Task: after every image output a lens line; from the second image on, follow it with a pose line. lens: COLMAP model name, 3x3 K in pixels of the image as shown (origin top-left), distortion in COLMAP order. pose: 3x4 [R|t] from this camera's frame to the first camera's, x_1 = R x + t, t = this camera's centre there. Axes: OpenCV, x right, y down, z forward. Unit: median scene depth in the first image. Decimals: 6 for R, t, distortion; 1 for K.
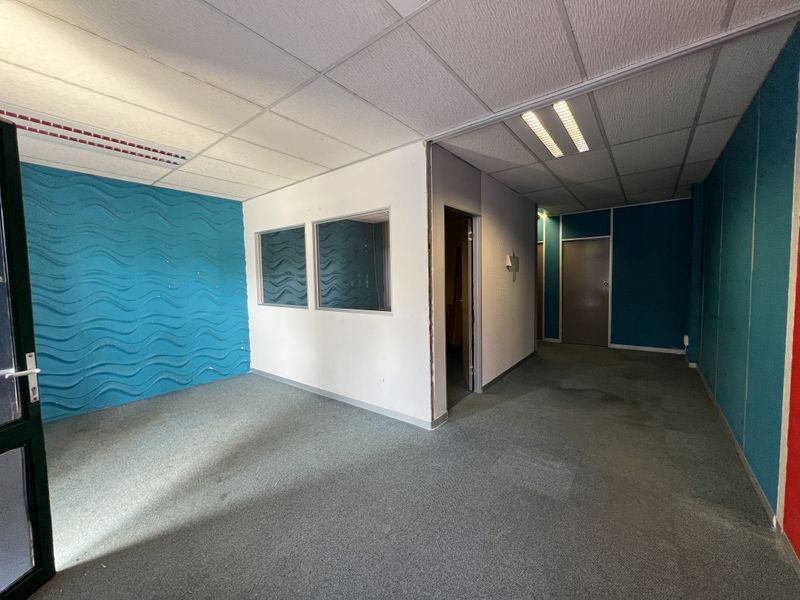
lens RADIAL K [[320.6, 0, 402.8], [0, 320.6, 297.1], [0, 0, 1]] dist [0.002646, 0.000276]
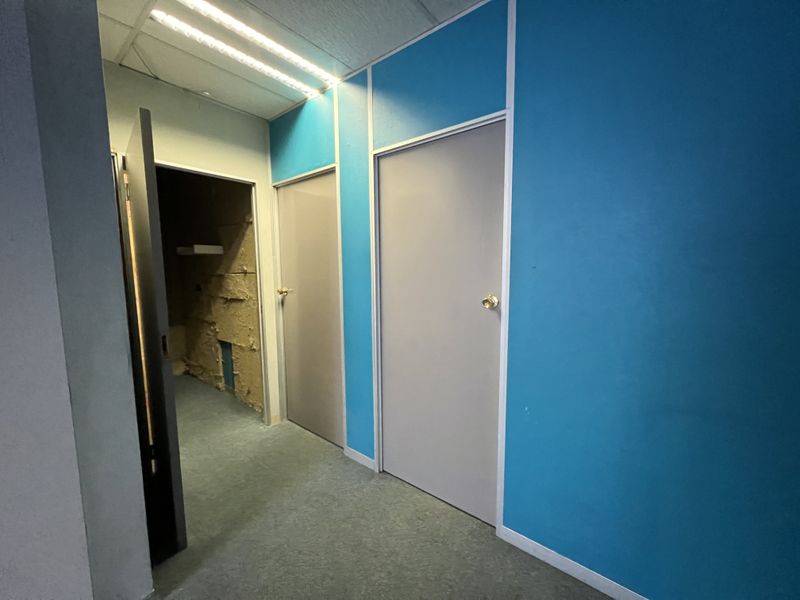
lens RADIAL K [[320.6, 0, 398.9], [0, 320.6, 301.6], [0, 0, 1]] dist [0.002646, 0.000276]
pose [[0.999383, 0.016898, -0.030799, 0.759760], [-0.015661, 0.999077, 0.039992, -0.069855], [0.031446, -0.039485, 0.998725, 0.988291]]
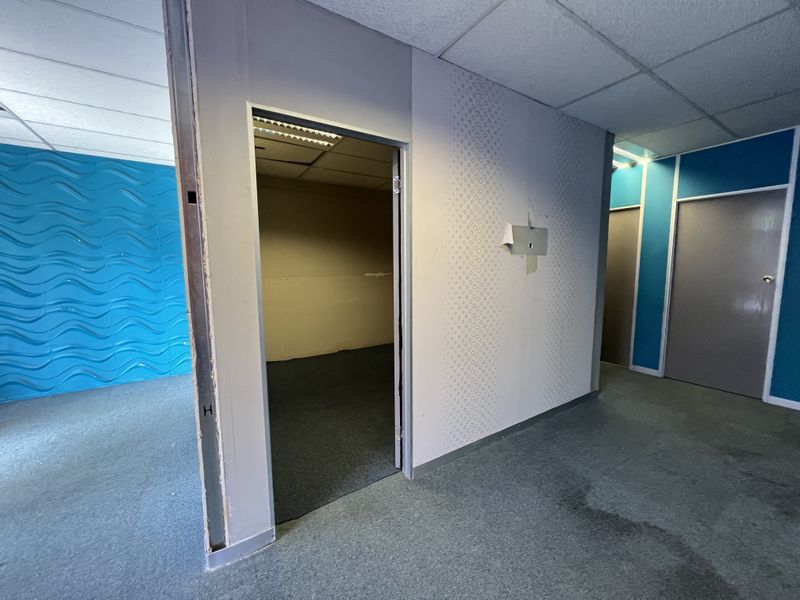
lens RADIAL K [[320.6, 0, 400.6], [0, 320.6, 297.6], [0, 0, 1]] dist [0.002646, 0.000276]
pose [[0.941392, 0.049098, -0.333723, 0.335856], [-0.032268, 0.997921, 0.055792, -0.030719], [0.335769, -0.041753, 0.941019, 0.421132]]
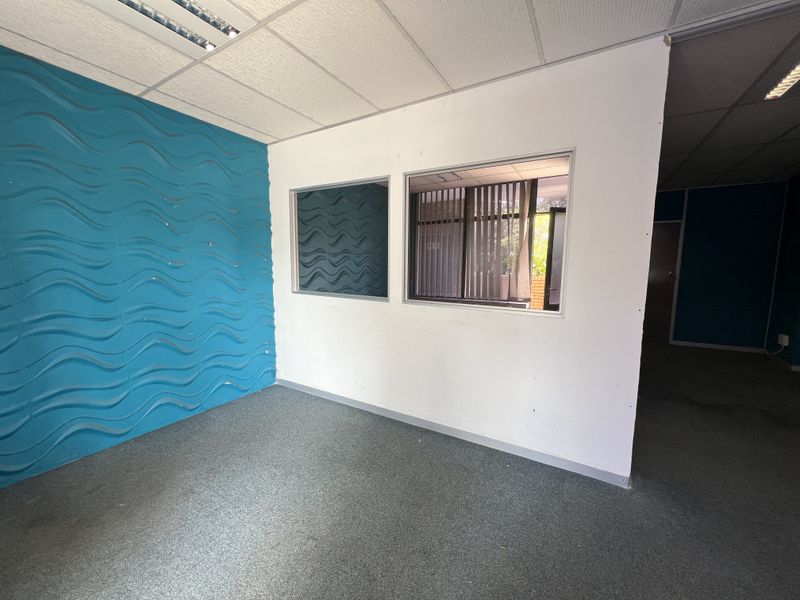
lens RADIAL K [[320.6, 0, 401.8], [0, 320.6, 296.7], [0, 0, 1]] dist [0.002646, 0.000276]
pose [[0.991697, 0.015275, 0.127688, -0.312095], [-0.021521, 0.998631, 0.047683, -0.006806], [-0.126785, -0.050035, 0.990667, 0.270115]]
